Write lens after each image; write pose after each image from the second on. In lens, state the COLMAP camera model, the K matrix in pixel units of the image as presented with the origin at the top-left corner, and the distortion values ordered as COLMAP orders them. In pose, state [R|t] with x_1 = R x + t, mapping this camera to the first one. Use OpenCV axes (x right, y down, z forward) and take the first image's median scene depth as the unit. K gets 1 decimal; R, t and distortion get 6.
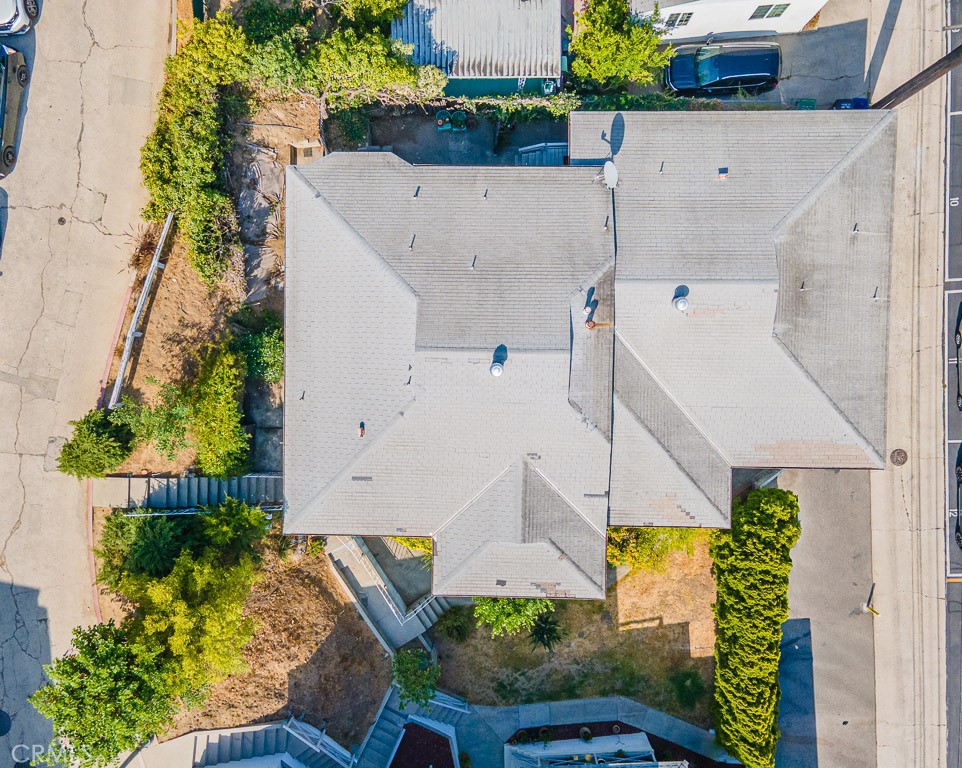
lens RADIAL K [[730.9, 0, 465.3], [0, 730.9, 415.4], [0, 0, 1]] dist [0.036797, 0.004811]
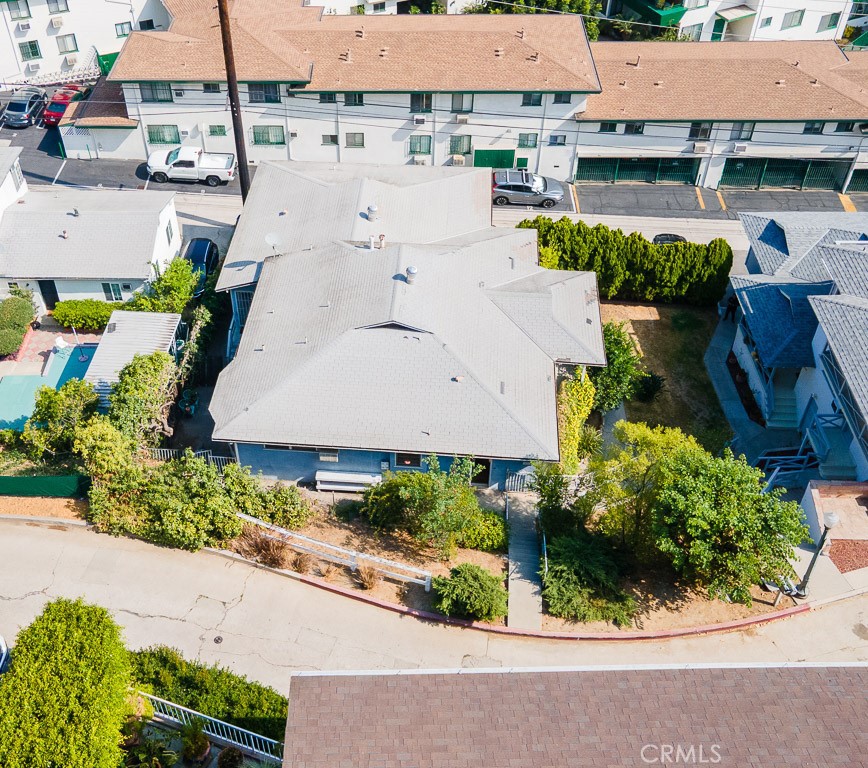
lens RADIAL K [[1025.1, 0, 433.3], [0, 1025.1, 376.2], [0, 0, 1]] dist [0.016199, 0.000000]
pose [[0.039767, -0.643500, 0.764412, -1.239138], [0.998428, -0.004659, -0.055863, 0.063580], [0.039509, 0.765432, 0.642303, -0.019756]]
